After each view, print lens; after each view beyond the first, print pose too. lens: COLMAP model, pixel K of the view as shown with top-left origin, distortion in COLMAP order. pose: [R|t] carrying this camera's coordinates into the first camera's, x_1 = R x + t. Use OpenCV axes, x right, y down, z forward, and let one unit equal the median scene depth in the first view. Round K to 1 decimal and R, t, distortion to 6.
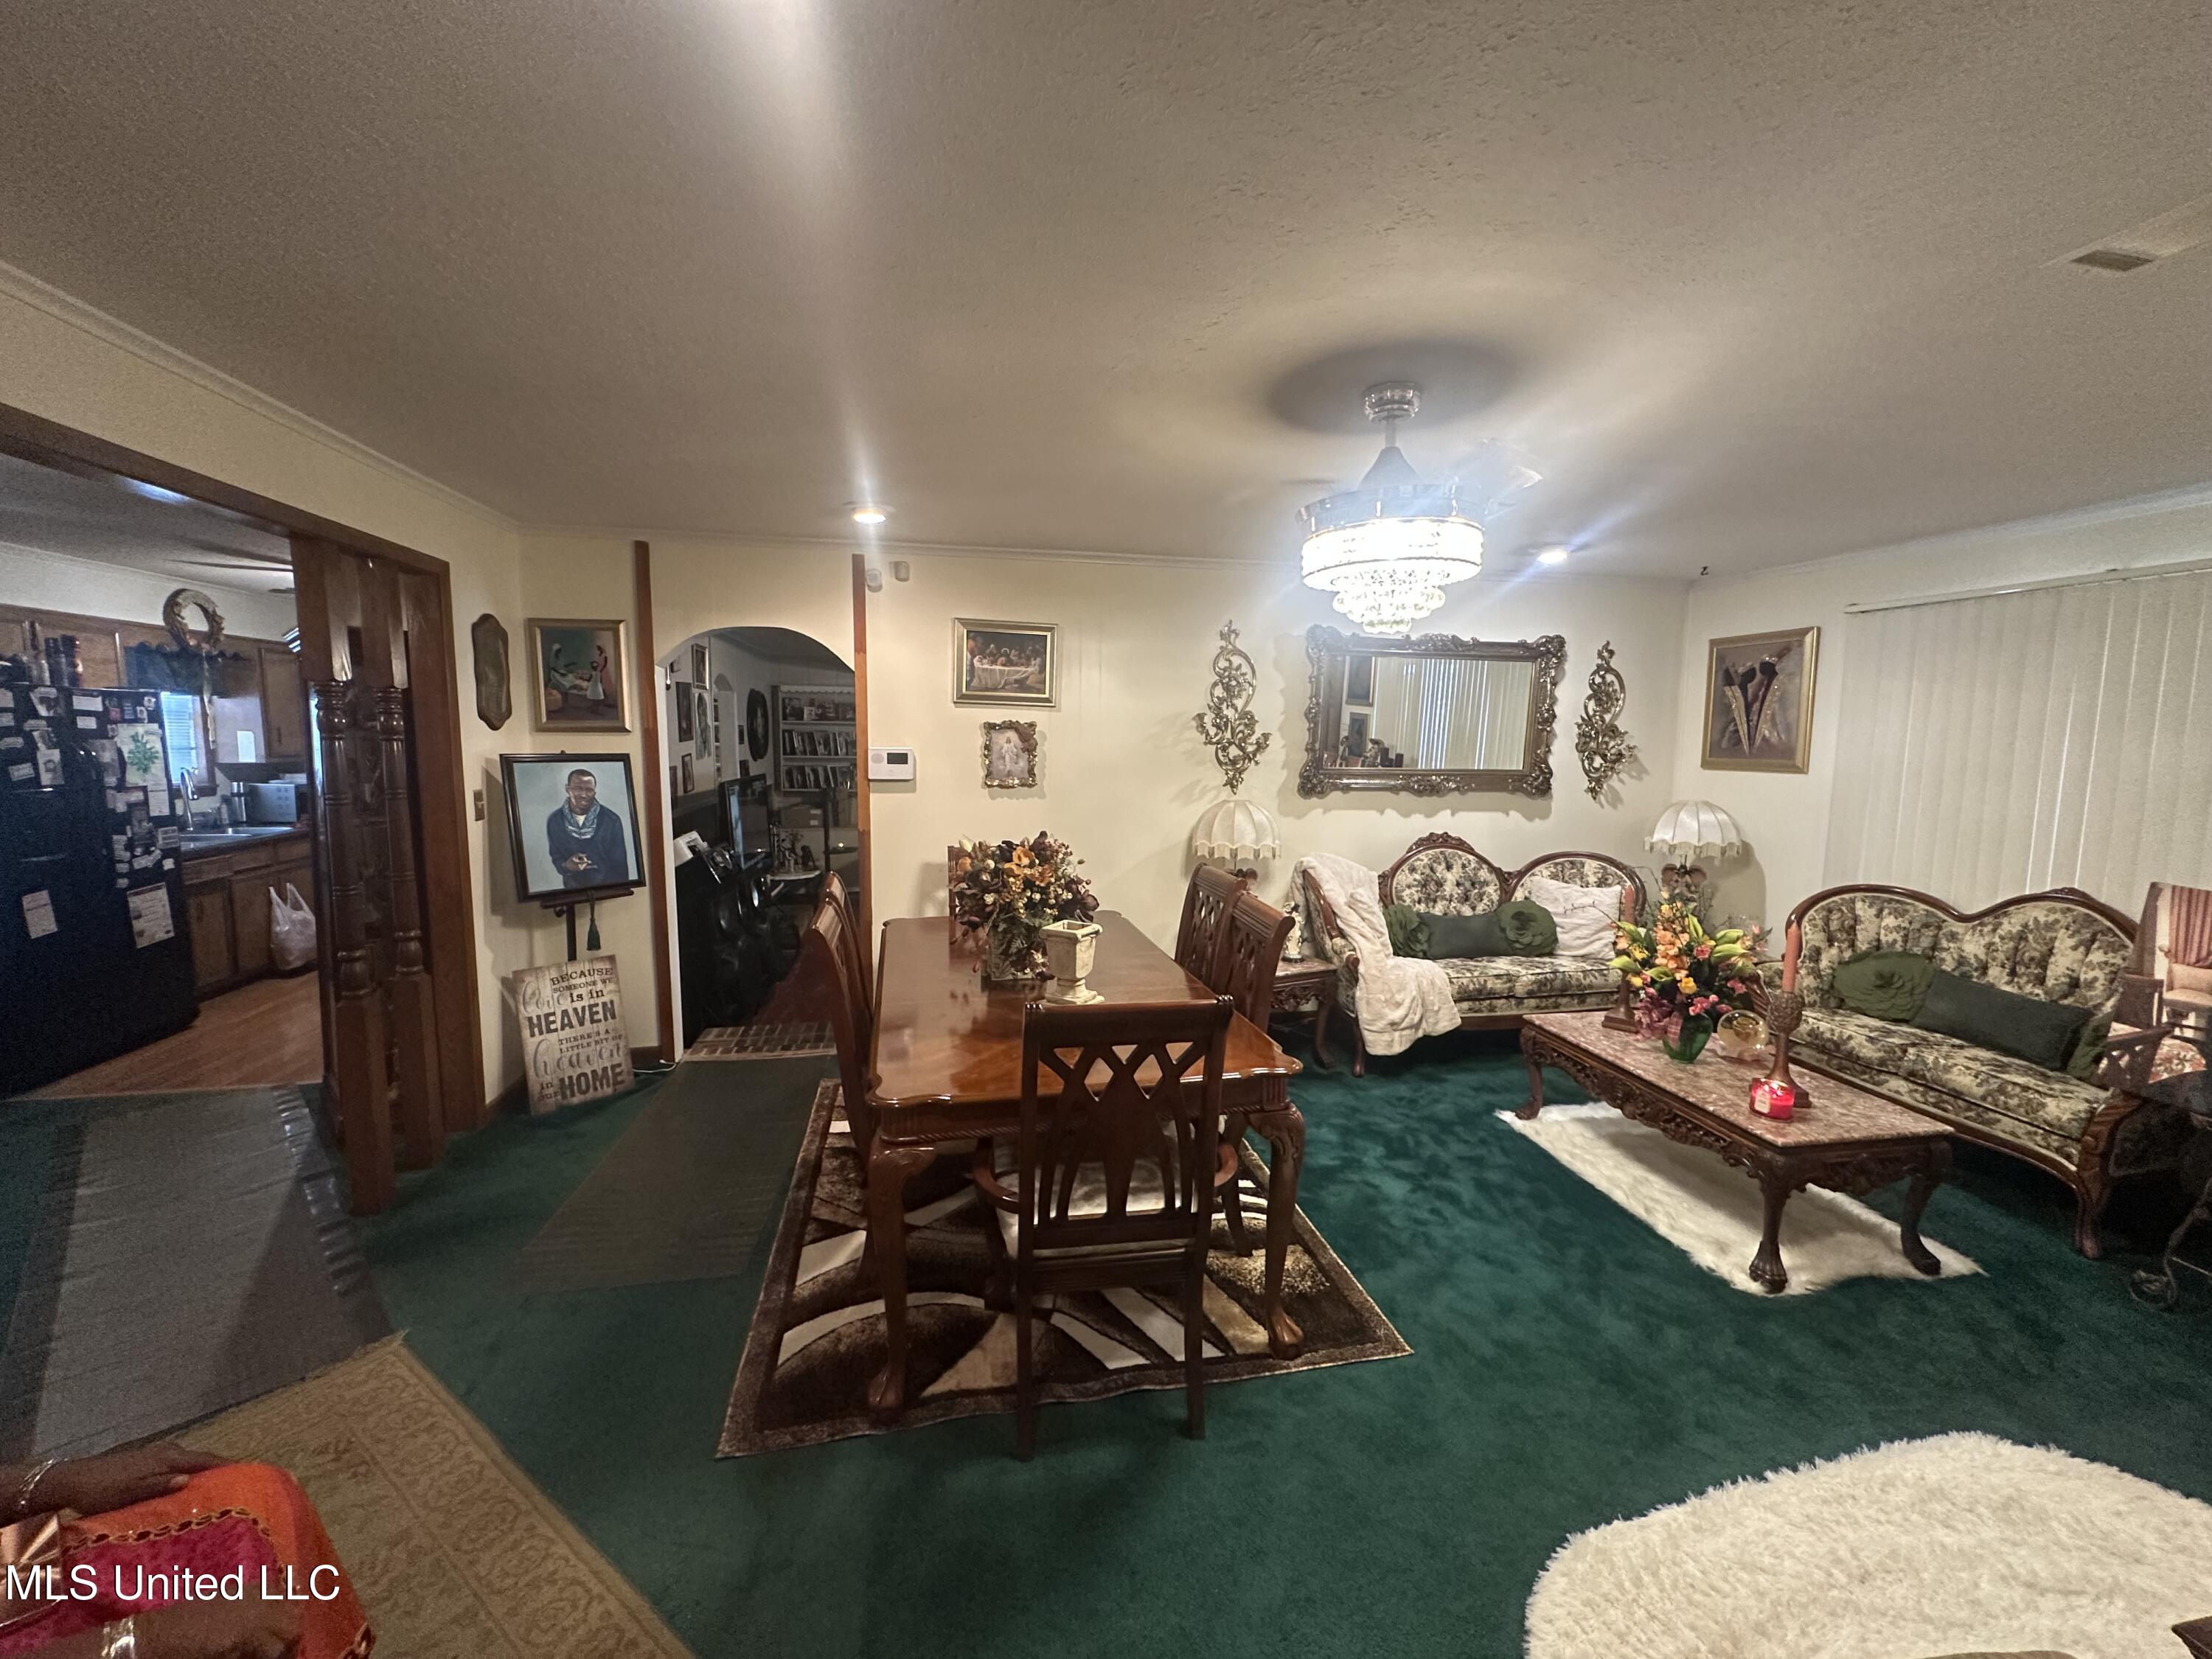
lens RADIAL K [[886.8, 0, 1101.5], [0, 886.8, 829.8], [0, 0, 1]] dist [-0.004241, -0.000105]
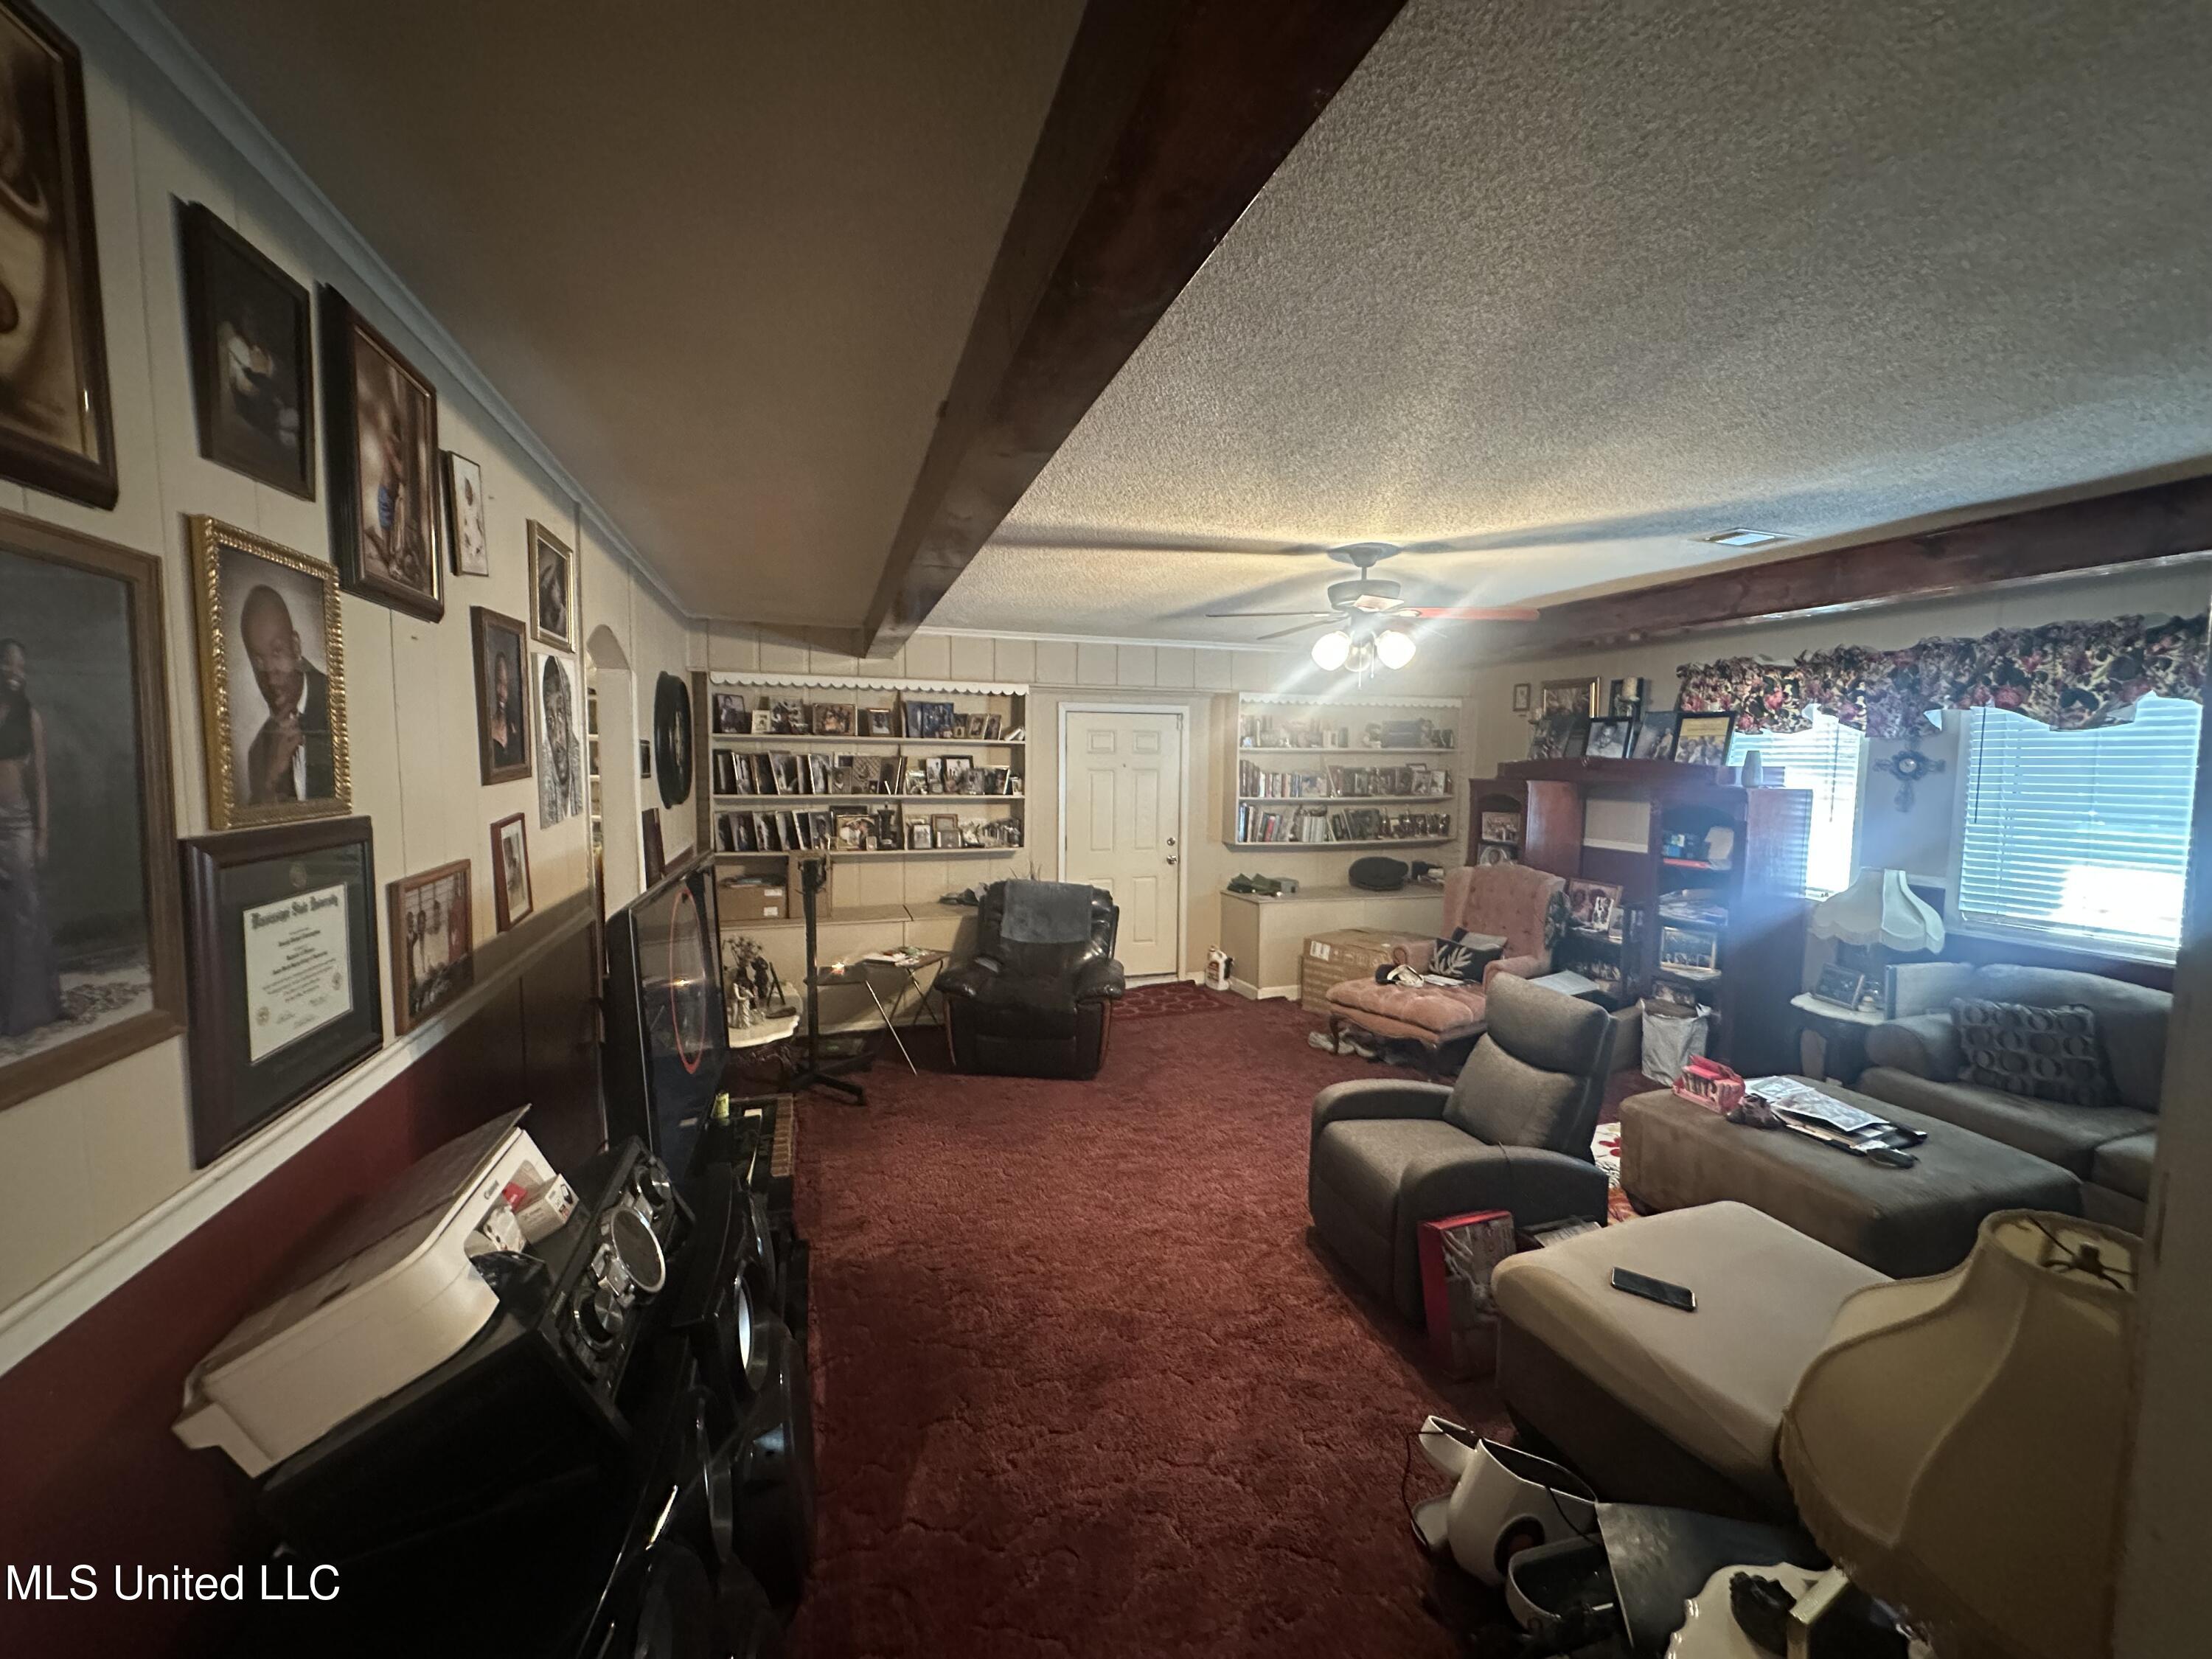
lens RADIAL K [[886.8, 0, 1106.2], [0, 886.8, 825.4], [0, 0, 1]] dist [-0.004241, -0.000105]
pose [[0.992365, -0.010628, 0.122875, -0.179541], [0.014075, 0.999530, -0.027221, -0.045337], [-0.122528, 0.028743, 0.992049, 0.405110]]
